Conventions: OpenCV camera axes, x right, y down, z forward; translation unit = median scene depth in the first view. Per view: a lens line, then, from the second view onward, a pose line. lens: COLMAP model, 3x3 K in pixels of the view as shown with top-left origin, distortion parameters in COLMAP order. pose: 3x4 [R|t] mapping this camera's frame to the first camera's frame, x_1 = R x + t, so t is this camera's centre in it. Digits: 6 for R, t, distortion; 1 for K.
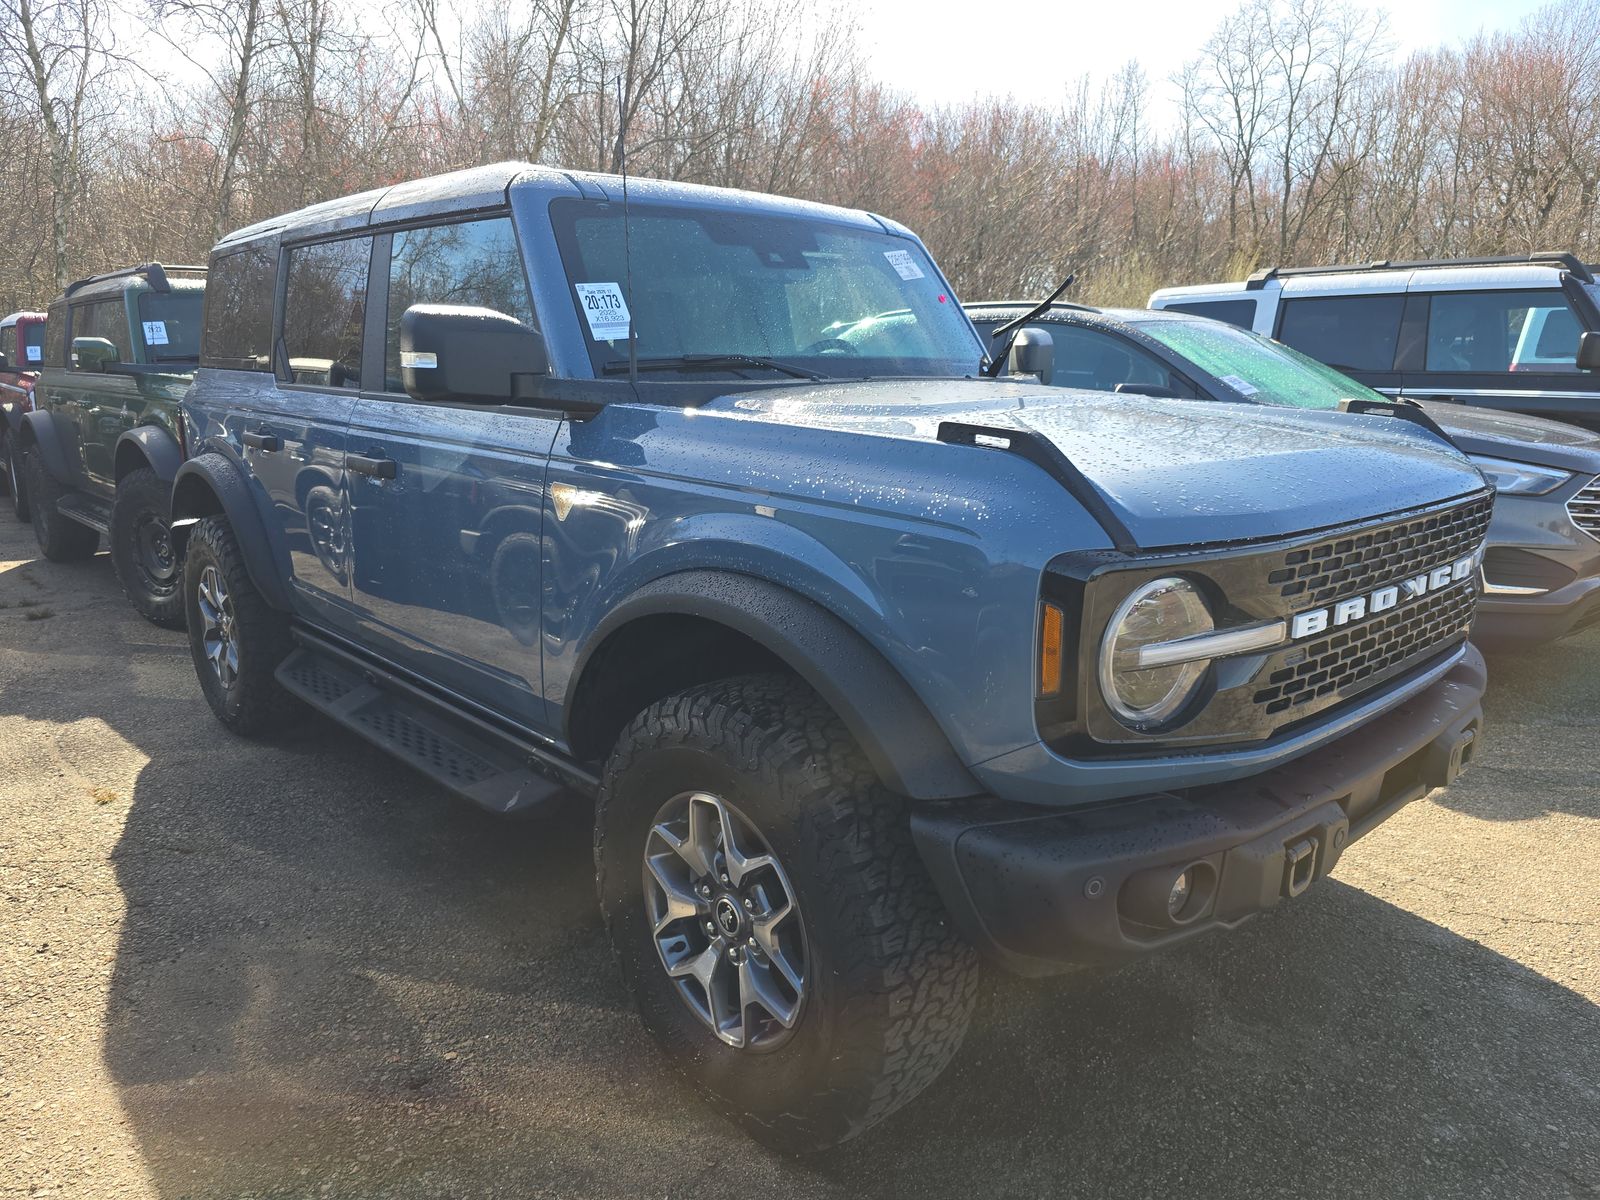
lens RADIAL K [[1123.5, 0, 800.0], [0, 1123.5, 600.0], [0, 0, 1]] dist [0.006155, 0.002819]
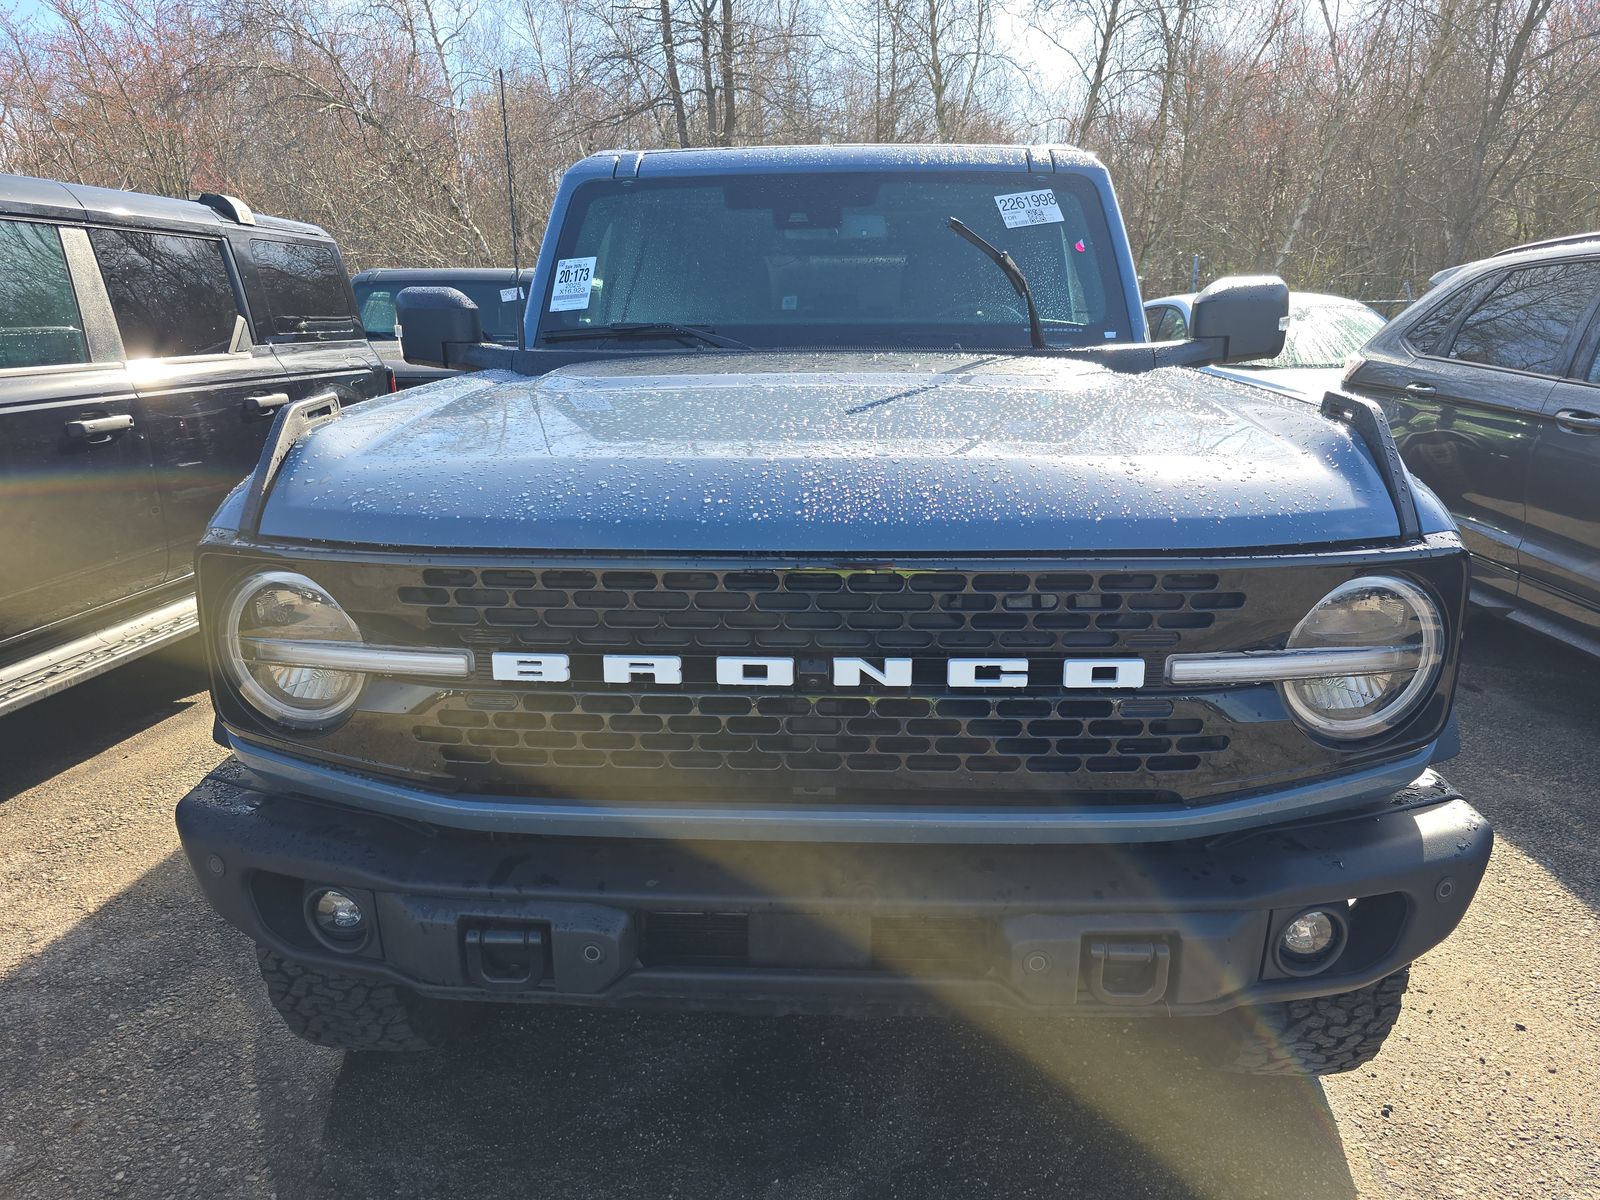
lens RADIAL K [[1123.5, 0, 800.0], [0, 1123.5, 600.0], [0, 0, 1]] dist [0.006155, 0.002819]
pose [[0.694523, 0.167827, -0.699622, 0.793893], [-0.143864, 0.985170, 0.093510, -0.089789], [0.704940, 0.035706, 0.708367, 0.398218]]
